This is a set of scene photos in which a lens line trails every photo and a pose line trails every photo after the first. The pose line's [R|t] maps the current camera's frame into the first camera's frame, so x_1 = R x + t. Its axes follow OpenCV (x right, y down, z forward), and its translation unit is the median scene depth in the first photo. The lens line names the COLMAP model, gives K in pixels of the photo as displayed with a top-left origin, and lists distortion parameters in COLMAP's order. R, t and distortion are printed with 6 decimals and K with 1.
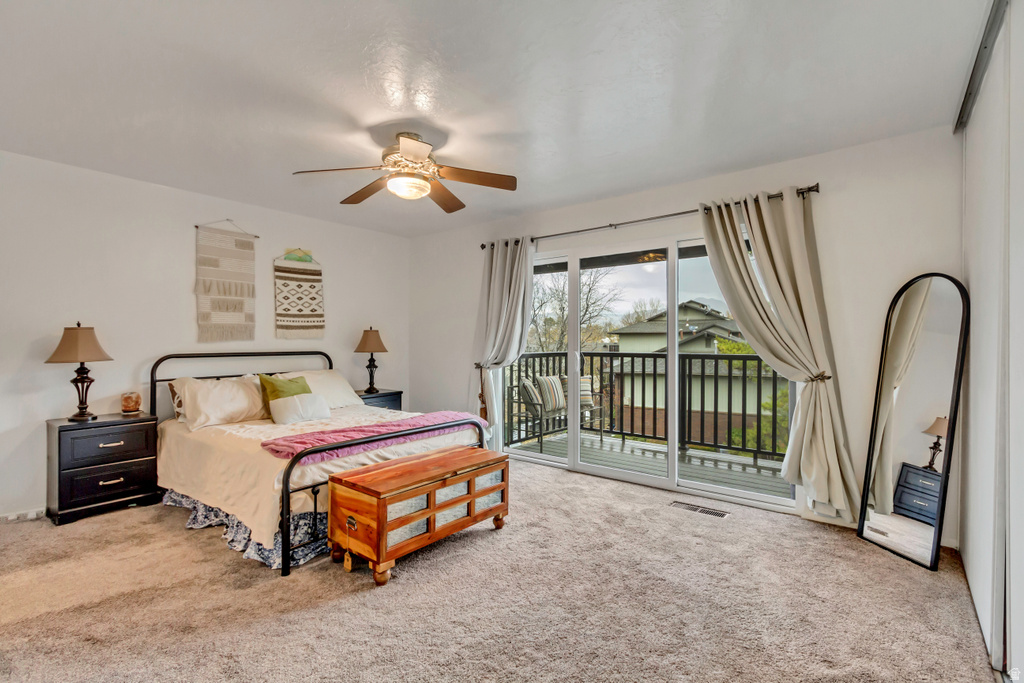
lens RADIAL K [[469.9, 0, 507.6], [0, 469.9, 343.3], [0, 0, 1]] dist [0.005482, 0.000258]
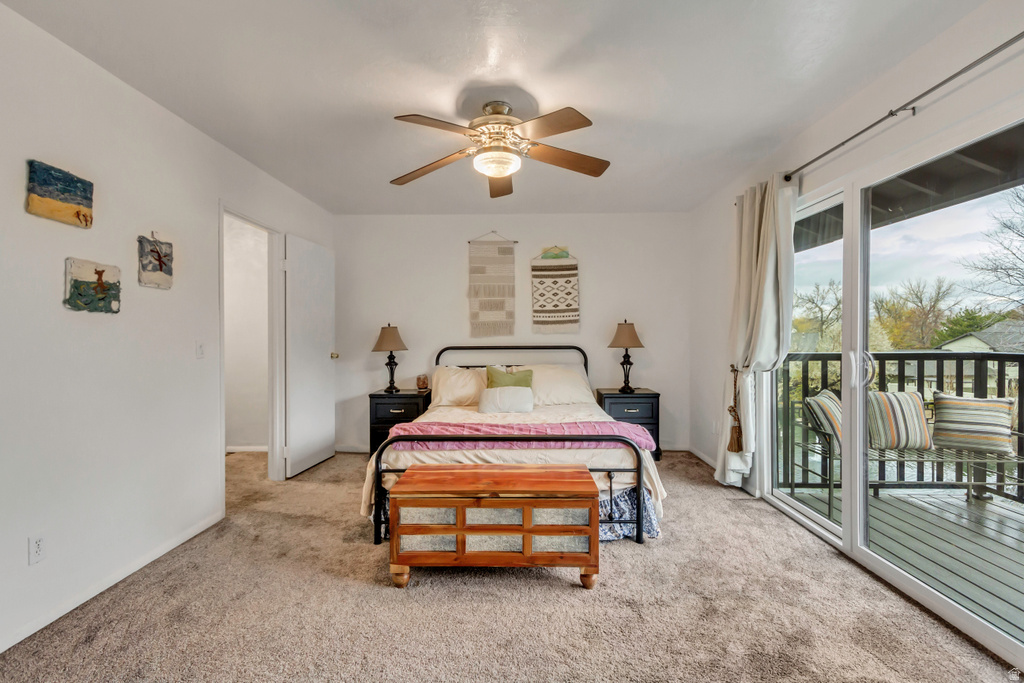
lens RADIAL K [[469.9, 0, 509.9], [0, 469.9, 340.2], [0, 0, 1]] dist [0.005482, 0.000258]
pose [[0.616849, 0.003768, -0.787073, 0.336396], [0.001354, 0.999982, 0.005848, -0.000797], [0.787081, -0.004673, 0.616833, 0.307727]]
